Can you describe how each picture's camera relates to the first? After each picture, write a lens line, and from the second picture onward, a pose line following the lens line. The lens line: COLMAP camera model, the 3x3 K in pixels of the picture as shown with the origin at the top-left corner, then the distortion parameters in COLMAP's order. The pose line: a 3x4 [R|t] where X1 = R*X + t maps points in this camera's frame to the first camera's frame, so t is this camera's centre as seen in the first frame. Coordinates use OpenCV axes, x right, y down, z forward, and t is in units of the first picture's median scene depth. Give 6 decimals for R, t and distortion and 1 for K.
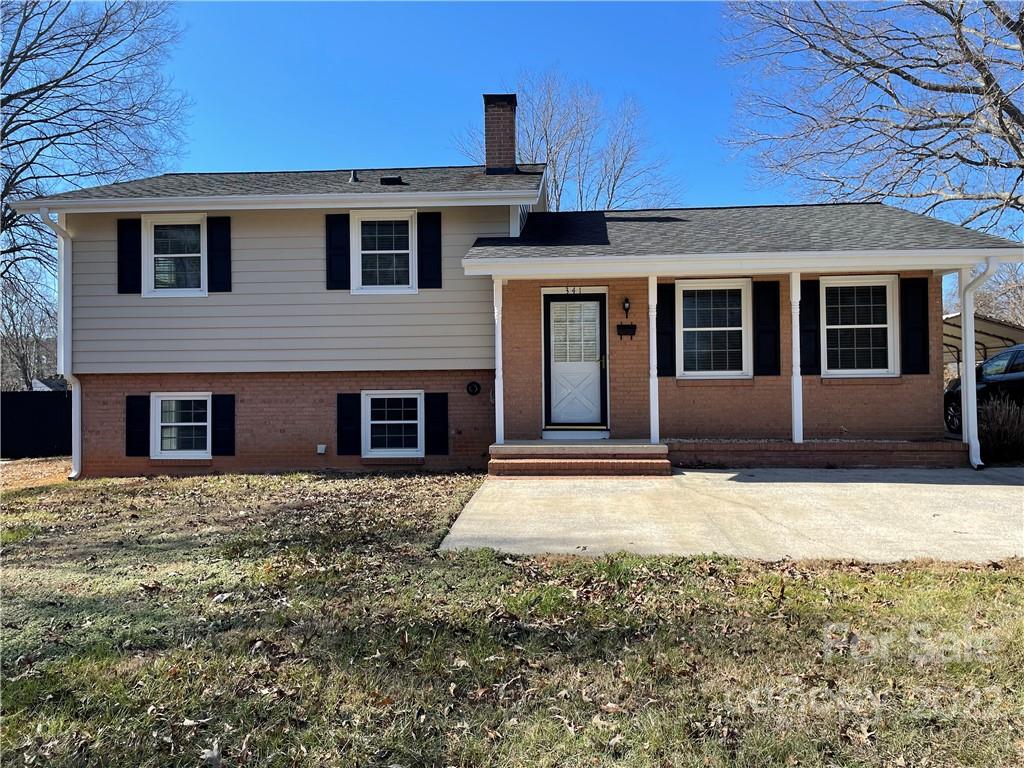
lens RADIAL K [[777.2, 0, 516.1], [0, 777.2, 373.7], [0, 0, 1]] dist [0.093488, -0.121730]
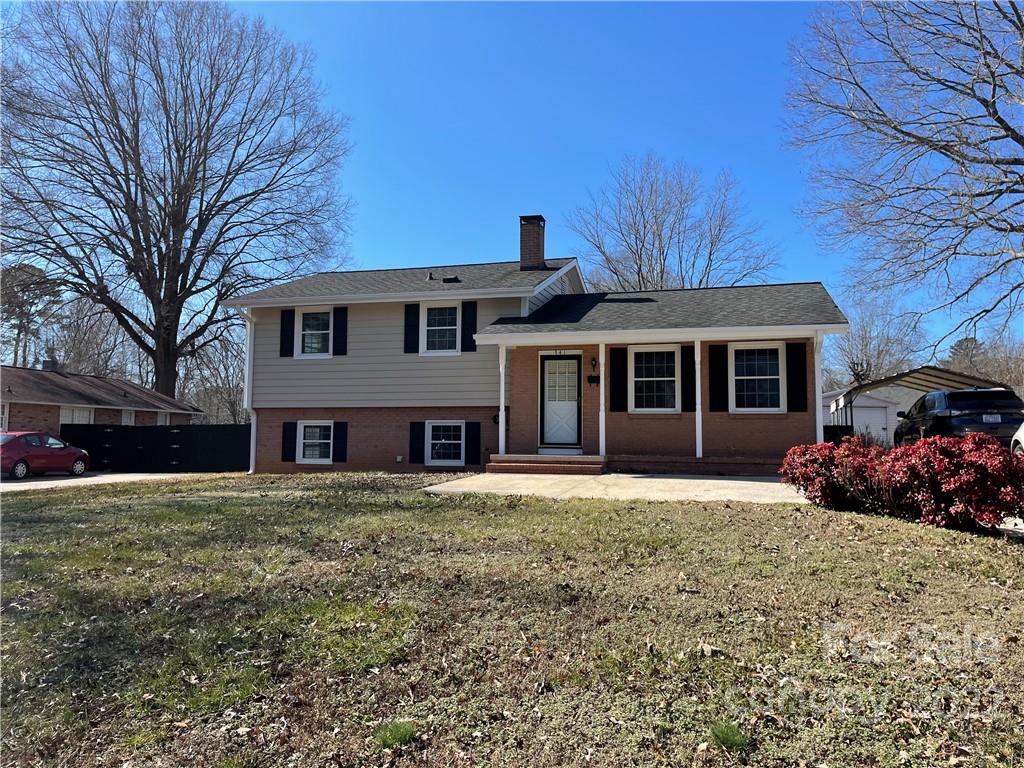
lens RADIAL K [[777.2, 0, 516.1], [0, 777.2, 373.7], [0, 0, 1]] dist [0.093488, -0.121730]
pose [[0.977152, -0.001591, -0.212535, 0.290753], [-0.011992, 0.997966, -0.062607, 0.024330], [0.212203, 0.063725, 0.975146, -0.425581]]
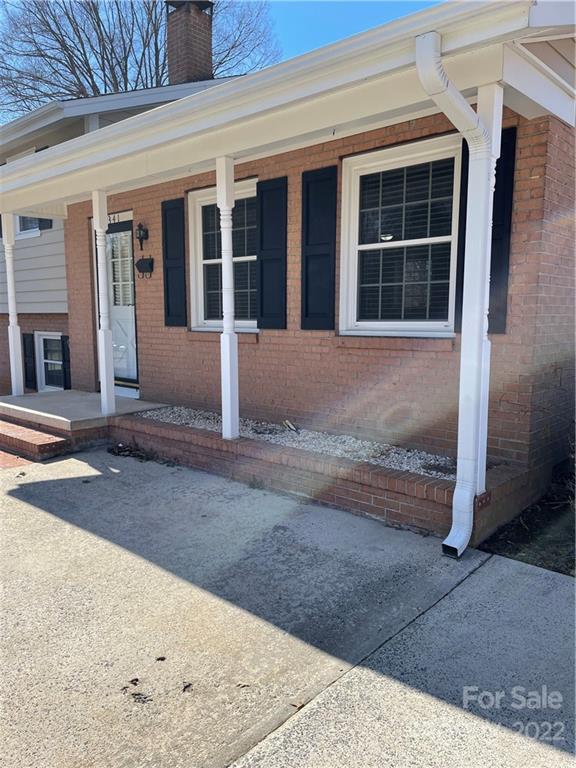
lens RADIAL K [[582.9, 0, 285.4], [0, 582.9, 387.9], [0, 0, 1]] dist [0.093488, -0.121730]
pose [[0.783634, 0.087470, -0.615034, 0.592276], [0.002009, 0.989676, 0.143311, -0.017574], [0.621220, -0.113539, 0.775367, 0.577994]]
